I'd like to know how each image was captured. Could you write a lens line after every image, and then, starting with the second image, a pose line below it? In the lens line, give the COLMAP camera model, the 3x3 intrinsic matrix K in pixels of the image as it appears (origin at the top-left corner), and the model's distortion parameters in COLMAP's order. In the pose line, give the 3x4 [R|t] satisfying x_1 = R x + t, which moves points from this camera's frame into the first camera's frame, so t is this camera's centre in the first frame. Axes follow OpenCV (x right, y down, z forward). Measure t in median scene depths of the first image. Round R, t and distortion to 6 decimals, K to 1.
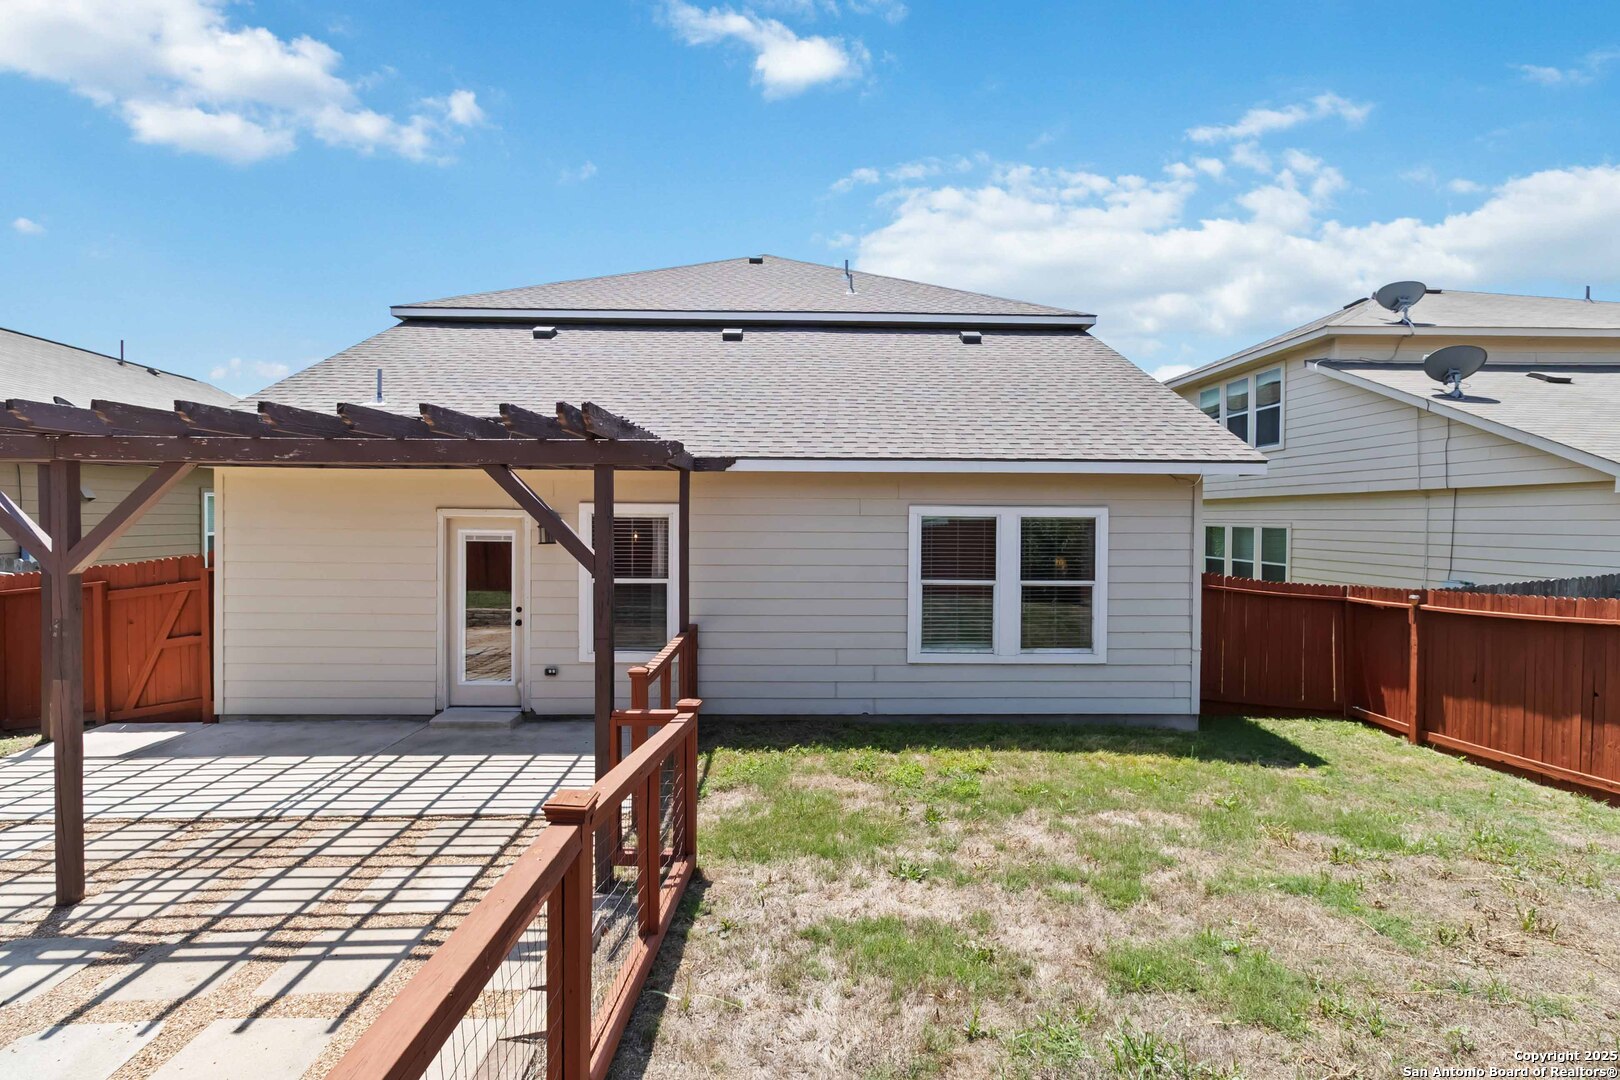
lens RADIAL K [[765.0, 0, 822.4], [0, 765.0, 530.6], [0, 0, 1]] dist [0.001568, 0.000194]
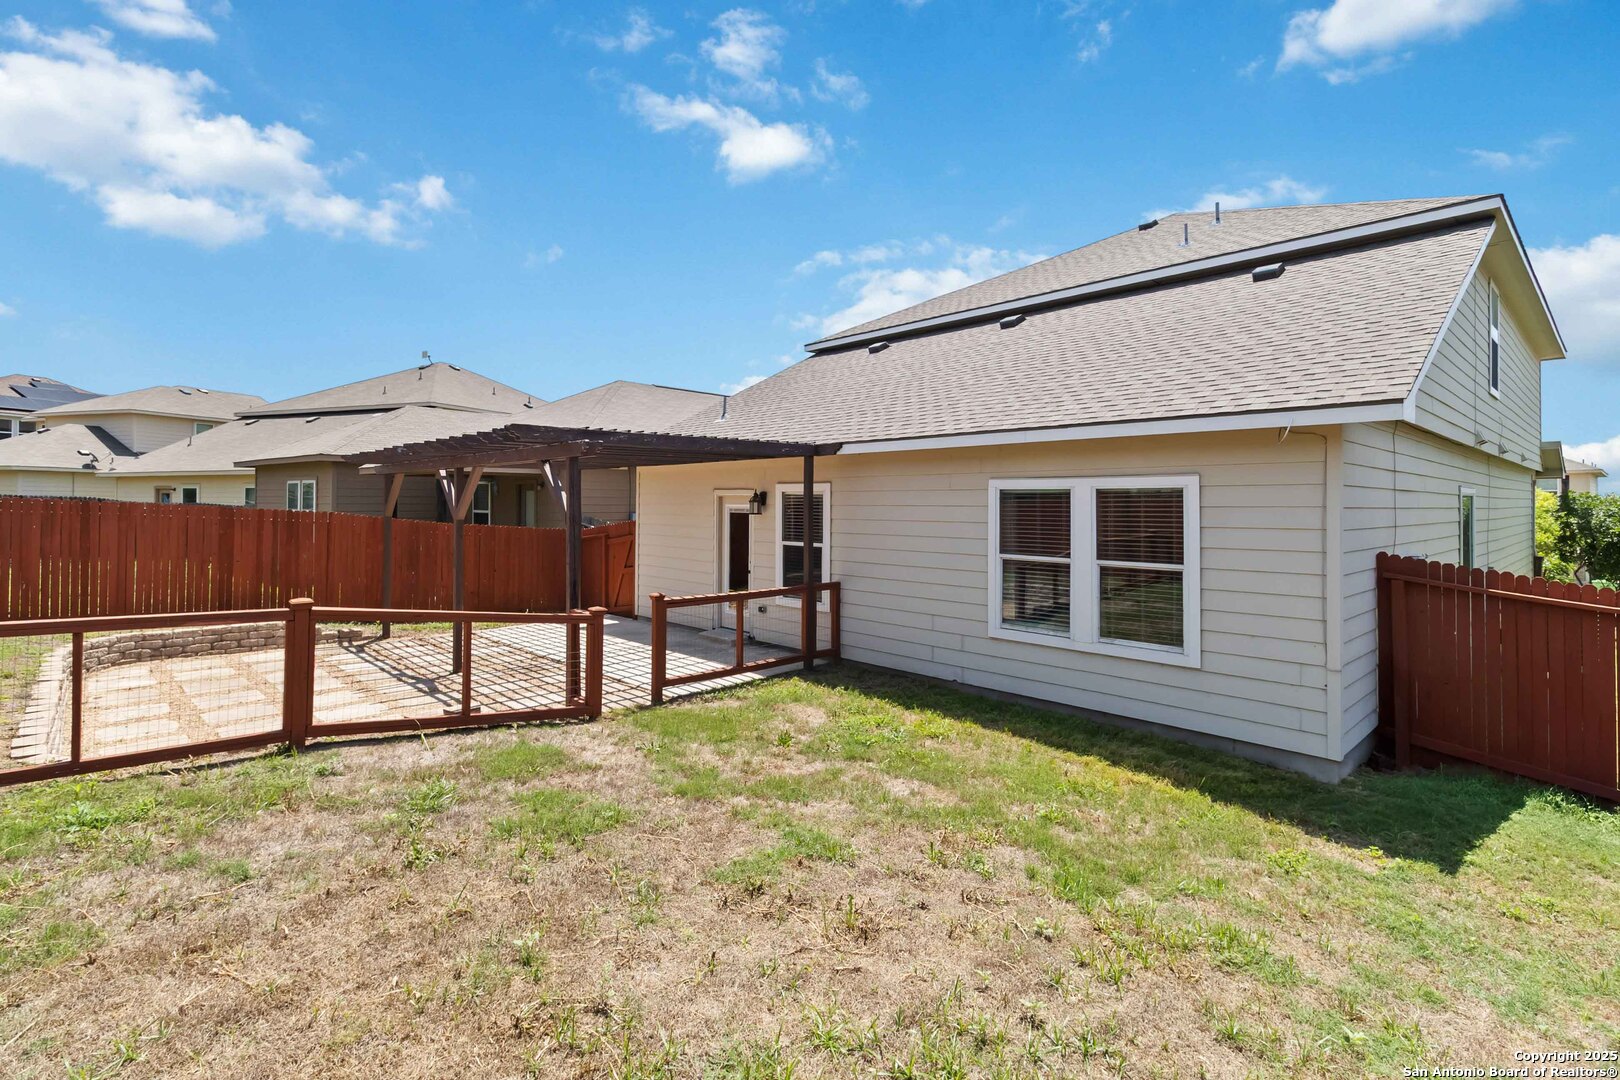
lens RADIAL K [[762.9, 0, 817.6], [0, 762.9, 508.5], [0, 0, 1]] dist [0.002136, -0.000066]
pose [[0.676864, 0.001809, -0.736106, 0.693626], [-0.014085, 0.999846, -0.010495, 0.019436], [0.735973, 0.017471, 0.676785, 0.158630]]
